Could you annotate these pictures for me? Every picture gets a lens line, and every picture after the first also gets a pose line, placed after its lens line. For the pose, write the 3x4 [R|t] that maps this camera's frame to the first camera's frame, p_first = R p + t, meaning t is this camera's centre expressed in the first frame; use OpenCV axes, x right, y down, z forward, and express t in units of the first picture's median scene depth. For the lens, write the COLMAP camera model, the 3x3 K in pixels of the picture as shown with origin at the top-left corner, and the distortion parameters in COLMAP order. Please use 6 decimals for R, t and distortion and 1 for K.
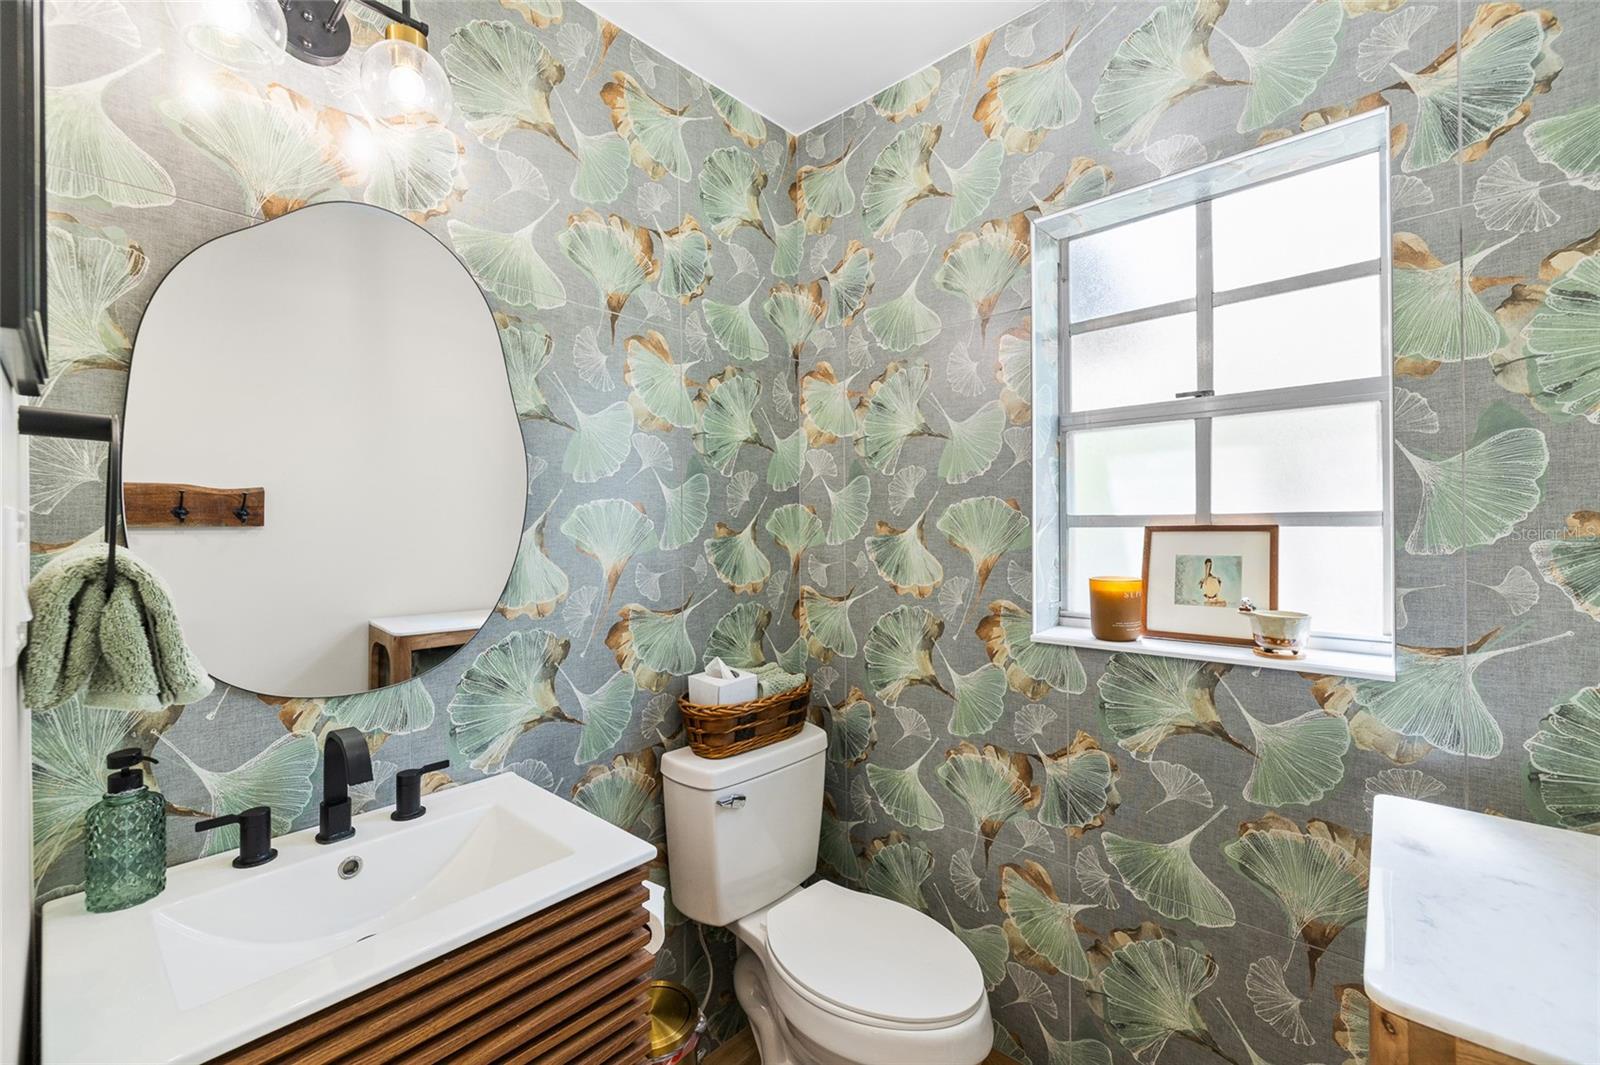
lens RADIAL K [[680.4, 0, 794.9], [0, 680.4, 531.4], [0, 0, 1]] dist [-0.001525, -0.000455]
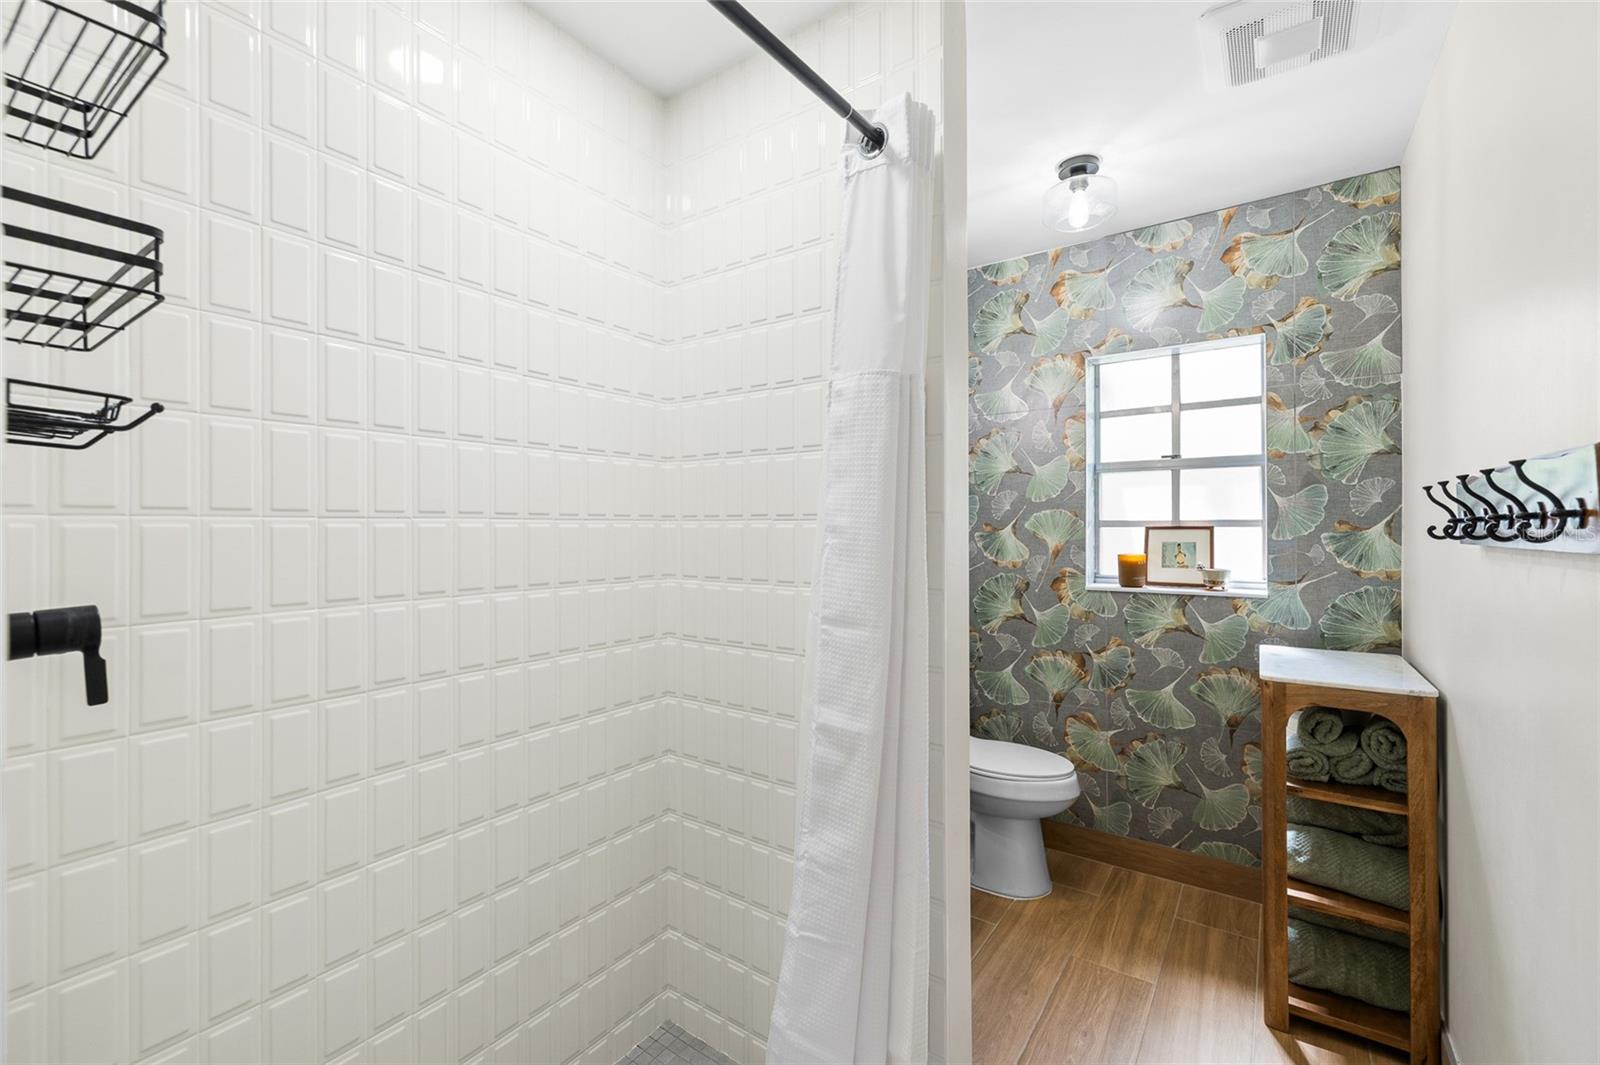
lens RADIAL K [[680.4, 0, 803.1], [0, 680.4, 530.4], [0, 0, 1]] dist [-0.001525, -0.000455]
pose [[0.990734, 0.004612, 0.135738, -0.694022], [-0.004086, 0.999983, -0.004156, 0.015142], [-0.135755, 0.003563, 0.990736, -0.747944]]
